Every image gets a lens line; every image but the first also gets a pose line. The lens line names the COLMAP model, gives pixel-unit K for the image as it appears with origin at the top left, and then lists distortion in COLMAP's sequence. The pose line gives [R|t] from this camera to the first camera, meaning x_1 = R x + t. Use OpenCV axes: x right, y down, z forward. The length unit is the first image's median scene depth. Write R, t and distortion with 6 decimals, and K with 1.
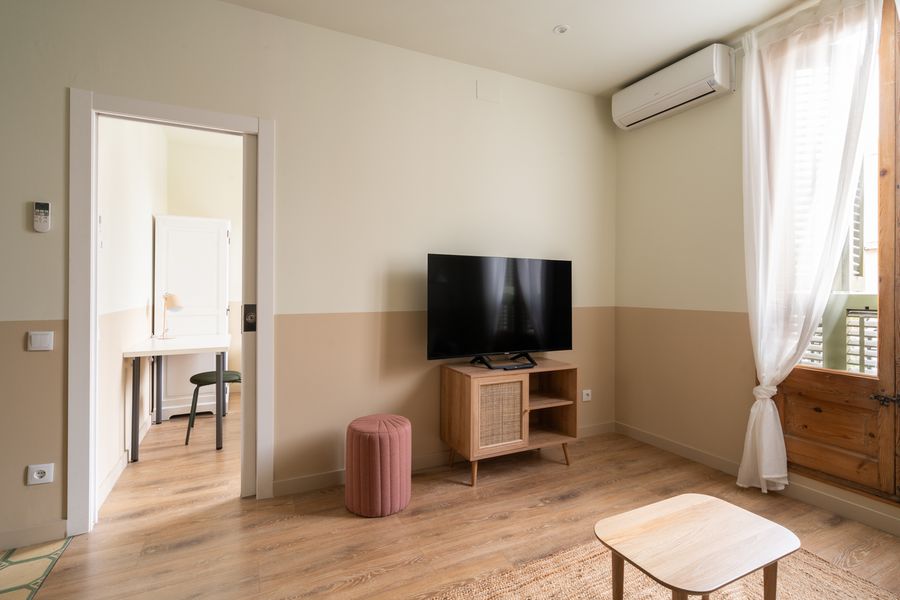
lens RADIAL K [[419.0, 0, 445.1], [0, 419.0, 286.7], [0, 0, 1]] dist [-0.005336, 0.002678]
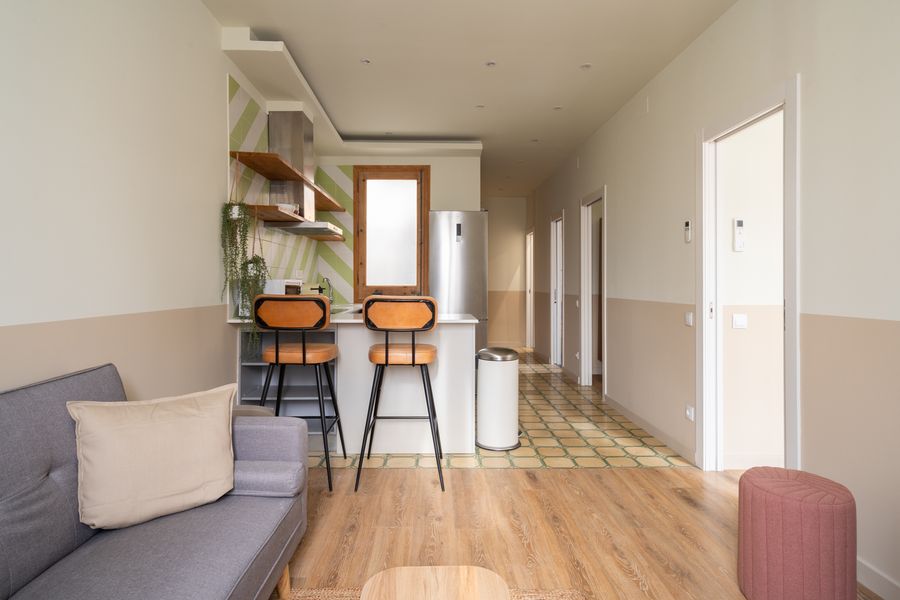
lens RADIAL K [[505.6, 0, 466.6], [0, 505.6, 277.9], [0, 0, 1]] dist [0.007421, -0.002017]
pose [[-0.388462, -0.015986, -0.921326, 0.775121], [-0.005117, 0.999872, -0.015192, 0.008197], [0.921451, -0.001187, -0.388494, 0.792275]]
